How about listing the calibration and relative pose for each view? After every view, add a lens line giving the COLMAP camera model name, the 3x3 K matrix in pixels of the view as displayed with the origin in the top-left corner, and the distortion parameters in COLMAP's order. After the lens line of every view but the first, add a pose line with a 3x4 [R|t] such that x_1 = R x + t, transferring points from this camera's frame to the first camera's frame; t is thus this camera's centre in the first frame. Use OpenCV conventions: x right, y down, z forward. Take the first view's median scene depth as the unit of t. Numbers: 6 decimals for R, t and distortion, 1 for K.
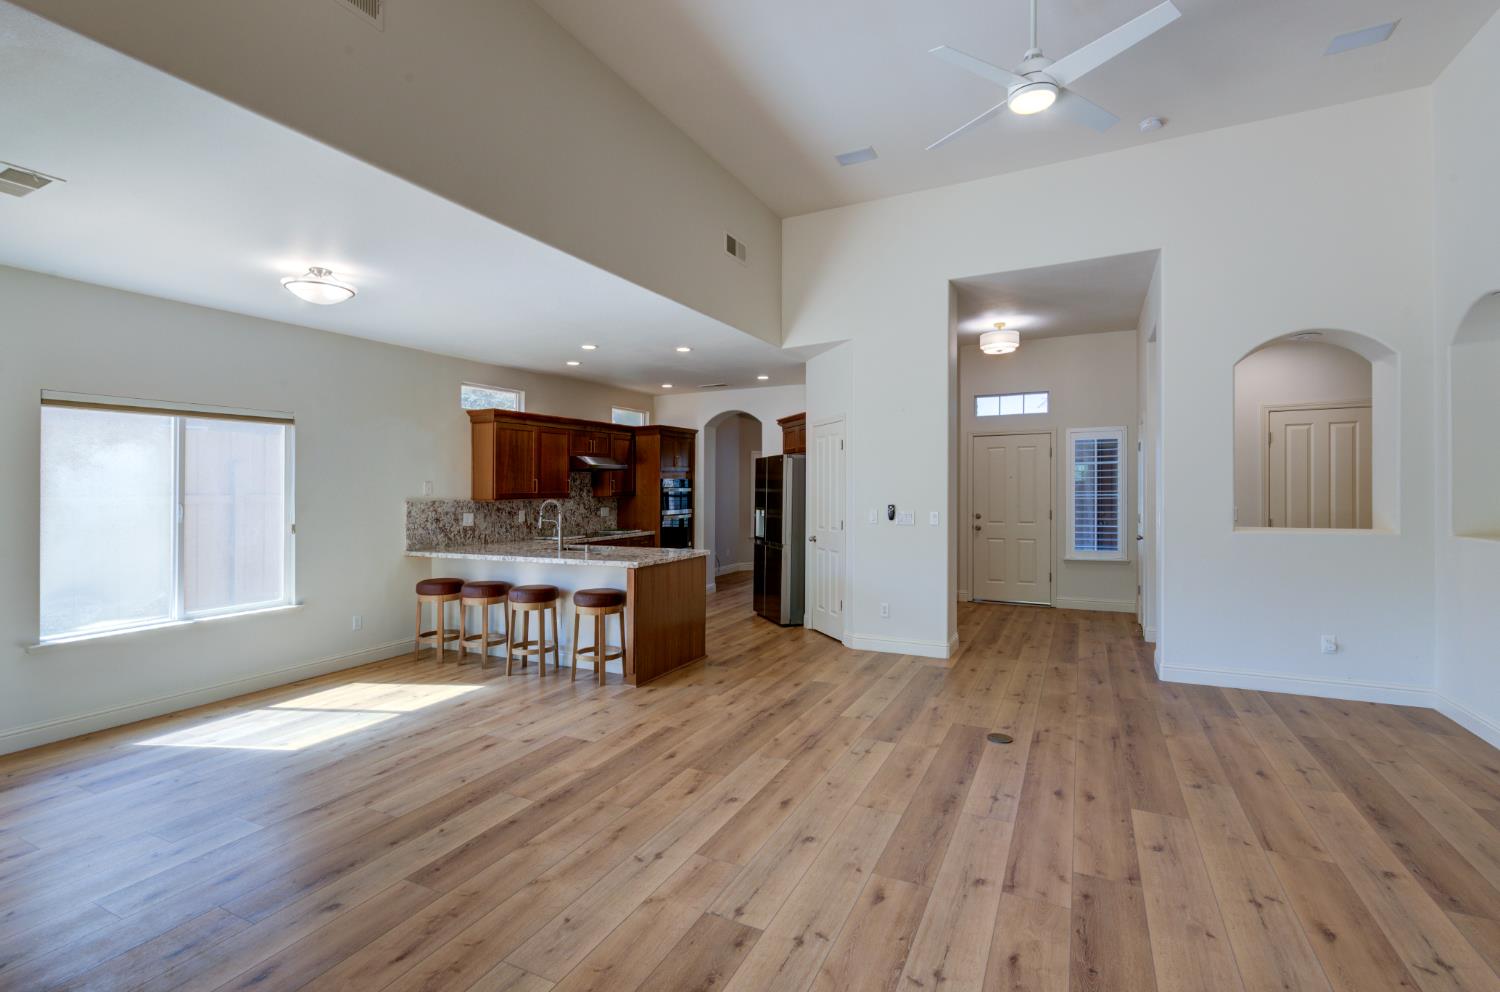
lens RADIAL K [[673.1, 0, 758.4], [0, 673.1, 492.4], [0, 0, 1]] dist [0.007831, -0.001156]
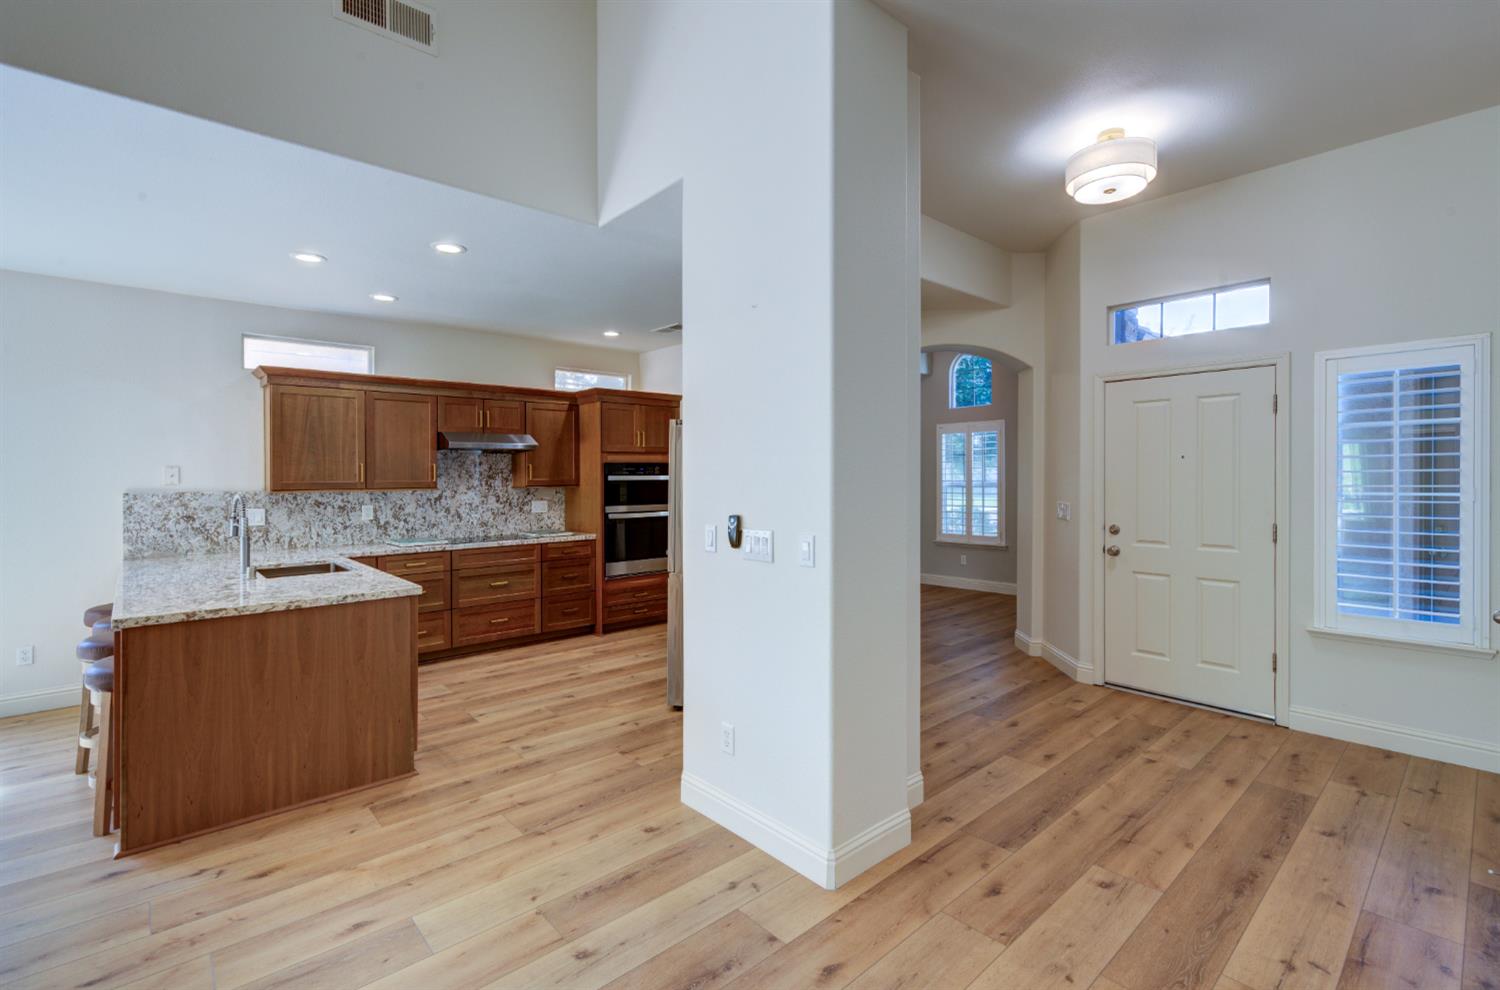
lens RADIAL K [[673.1, 0, 703.3], [0, 673.1, 474.7], [0, 0, 1]] dist [0.007831, -0.001156]
pose [[0.916592, 0.002623, -0.399816, 0.320287], [-0.004991, 0.999976, -0.004880, -0.005754], [0.399793, 0.006468, 0.916582, 0.499419]]
